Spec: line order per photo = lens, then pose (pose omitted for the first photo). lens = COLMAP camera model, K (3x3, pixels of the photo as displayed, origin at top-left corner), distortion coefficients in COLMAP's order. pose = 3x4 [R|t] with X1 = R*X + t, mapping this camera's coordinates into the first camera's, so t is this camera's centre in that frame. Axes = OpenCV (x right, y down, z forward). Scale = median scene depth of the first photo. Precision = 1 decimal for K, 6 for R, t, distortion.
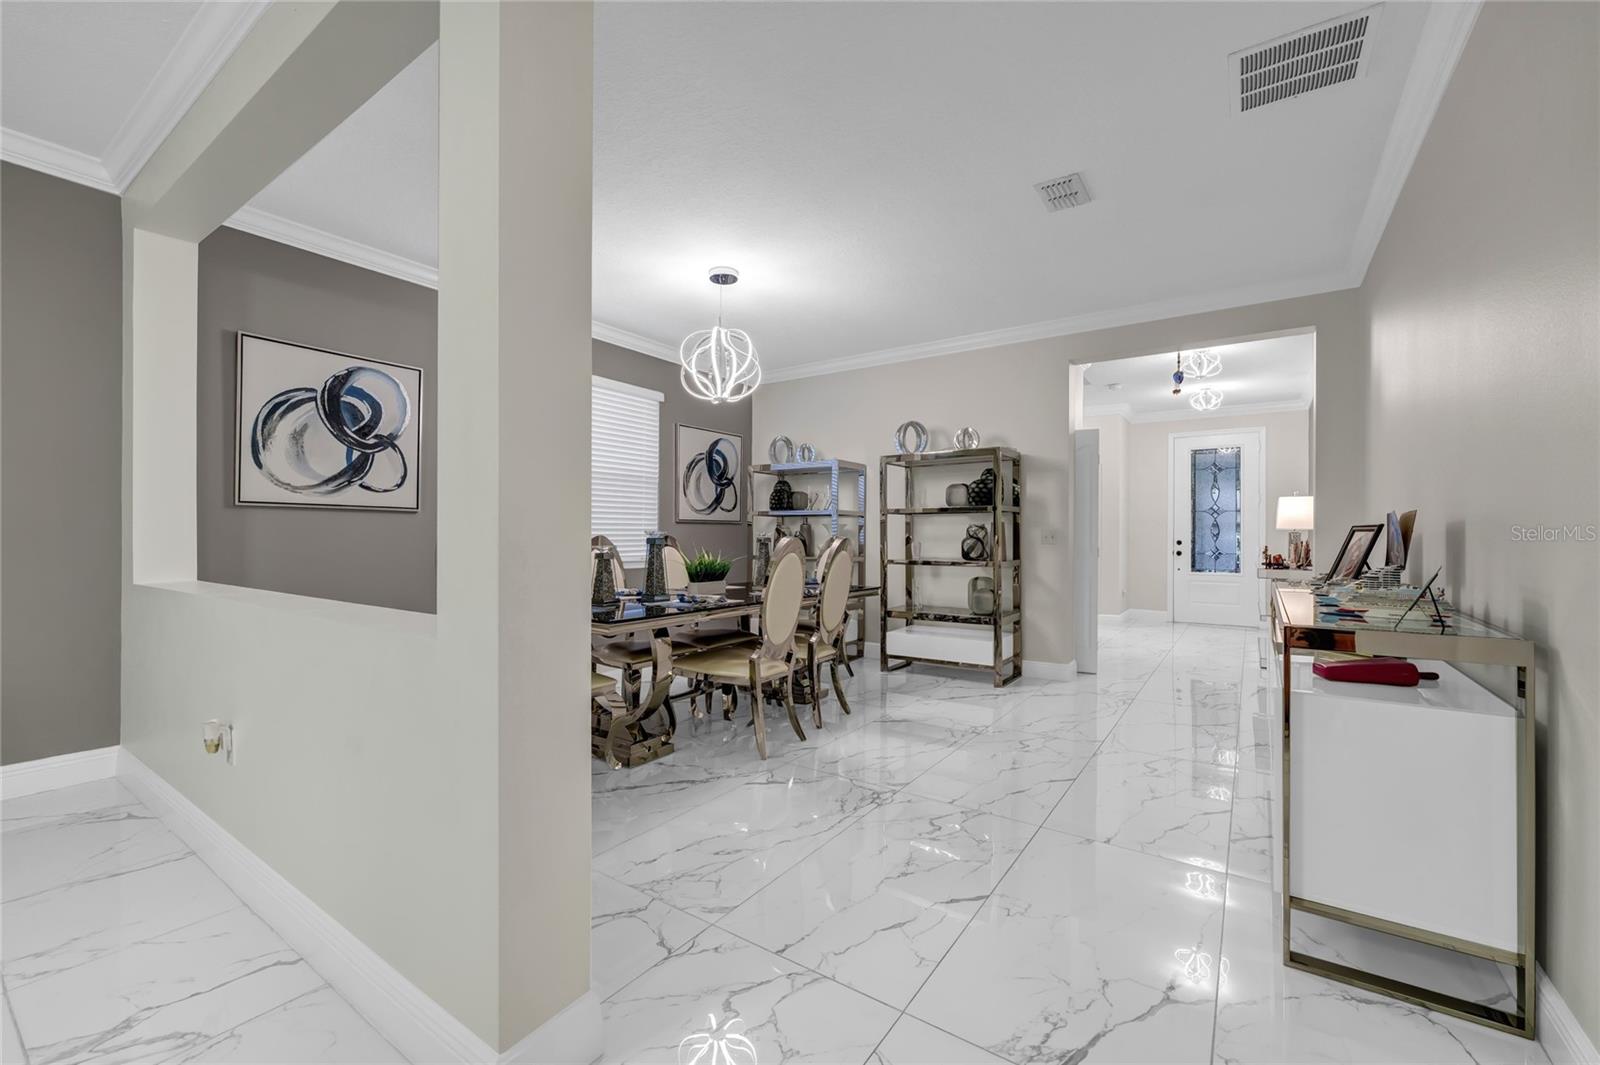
lens RADIAL K [[670.0, 0, 755.9], [0, 670.0, 537.0], [0, 0, 1]] dist [-0.001783, -0.000348]
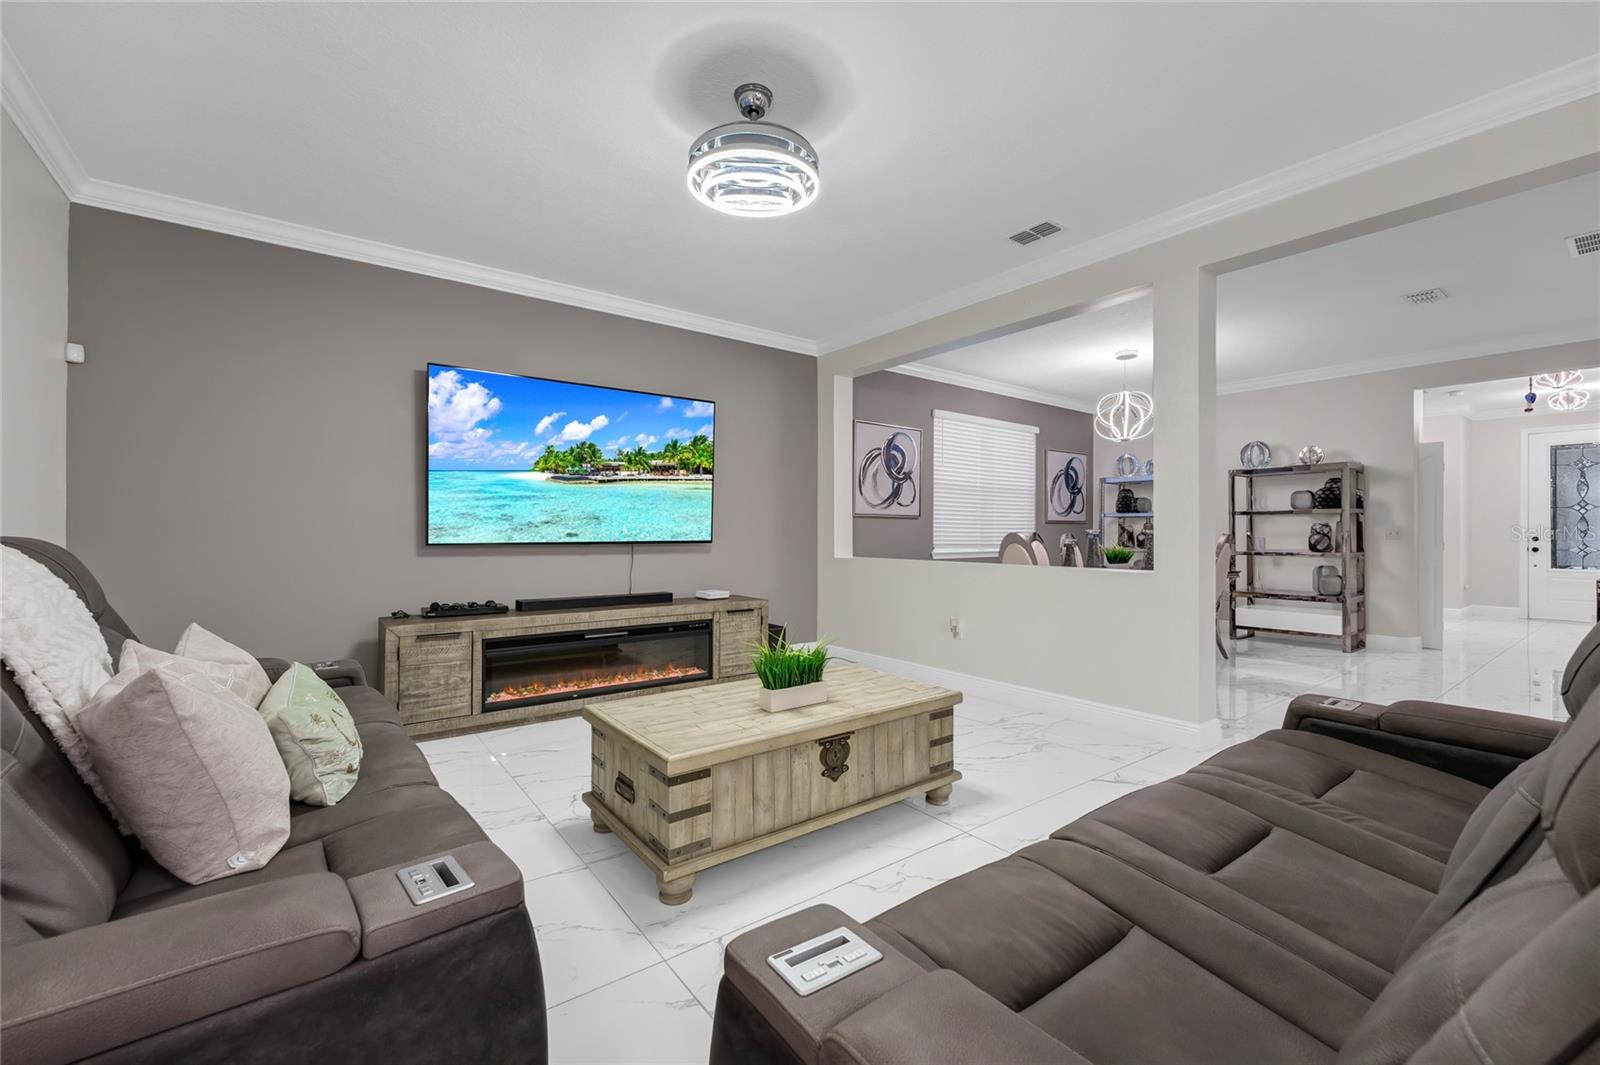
lens RADIAL K [[652.5, 0, 781.4], [0, 652.5, 533.5], [0, 0, 1]] dist [0.000369, -0.000411]
pose [[0.955883, -0.001839, -0.293743, -0.271868], [0.001414, 0.999998, -0.001658, 0.001007], [0.293745, 0.001170, 0.955883, -0.451419]]
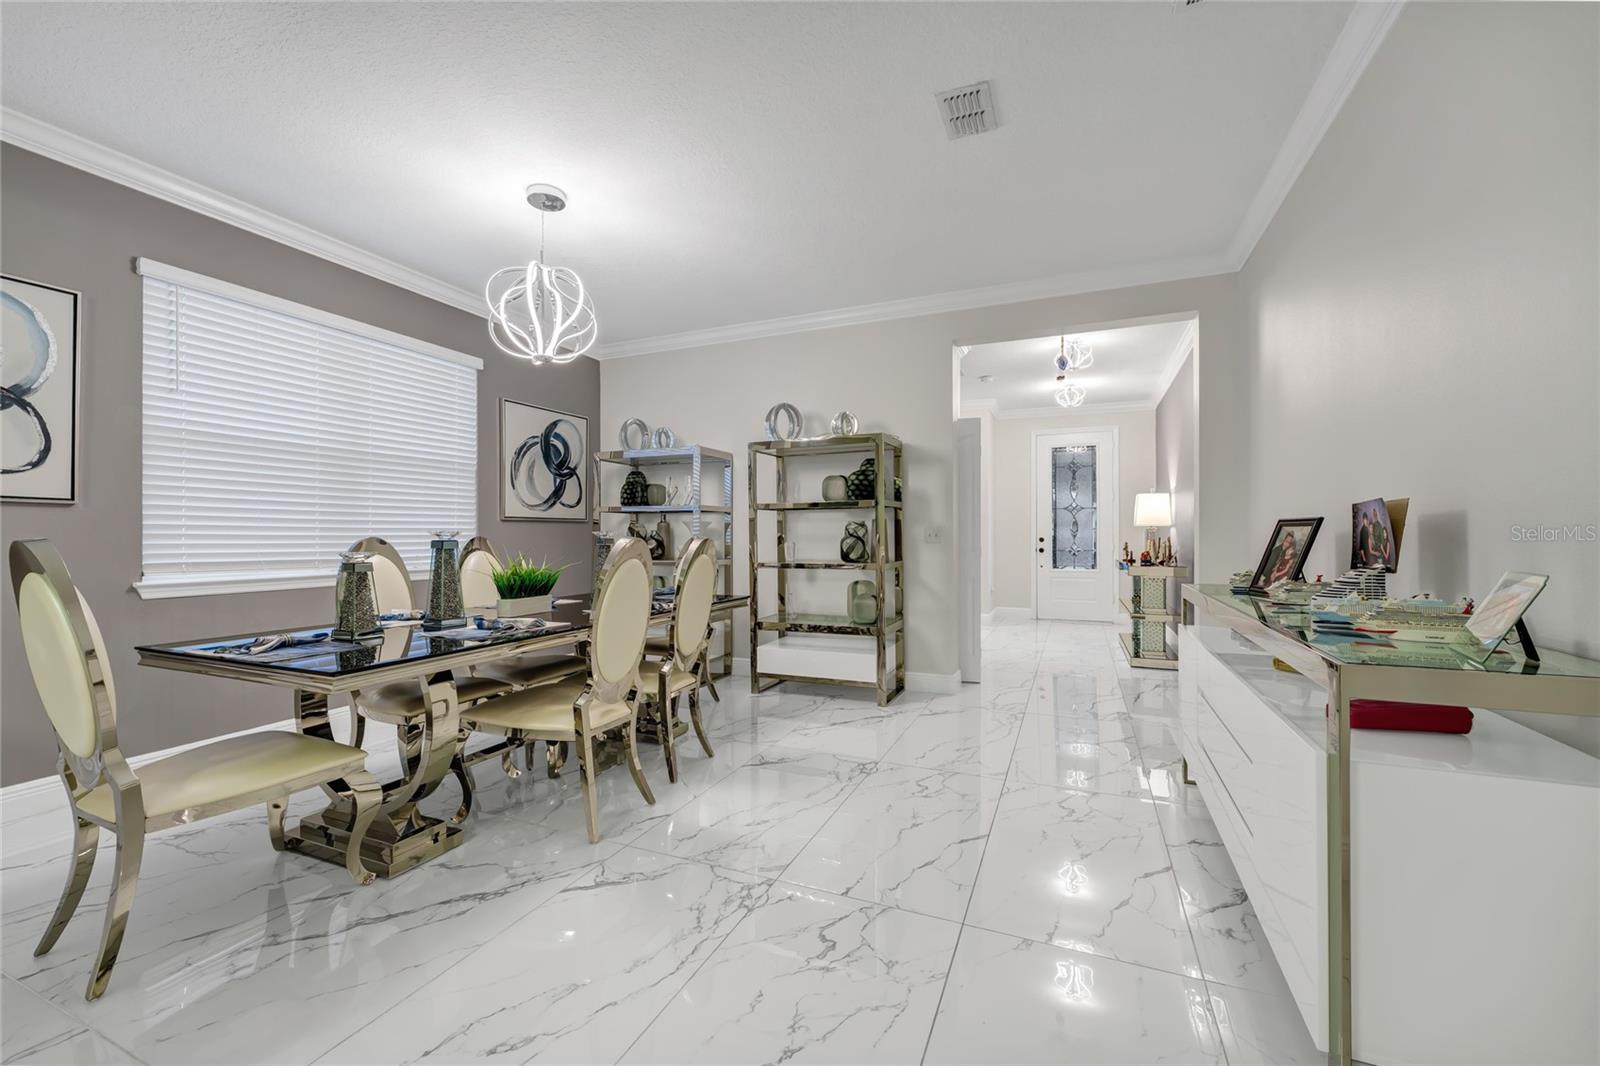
lens RADIAL K [[686.1, 0, 765.4], [0, 686.1, 534.1], [0, 0, 1]] dist [0.000436, -0.000102]
pose [[0.978626, -0.006638, 0.205543, 0.025791], [0.007379, 0.999969, -0.002837, -0.000347], [-0.205518, 0.004293, 0.978644, 0.137358]]
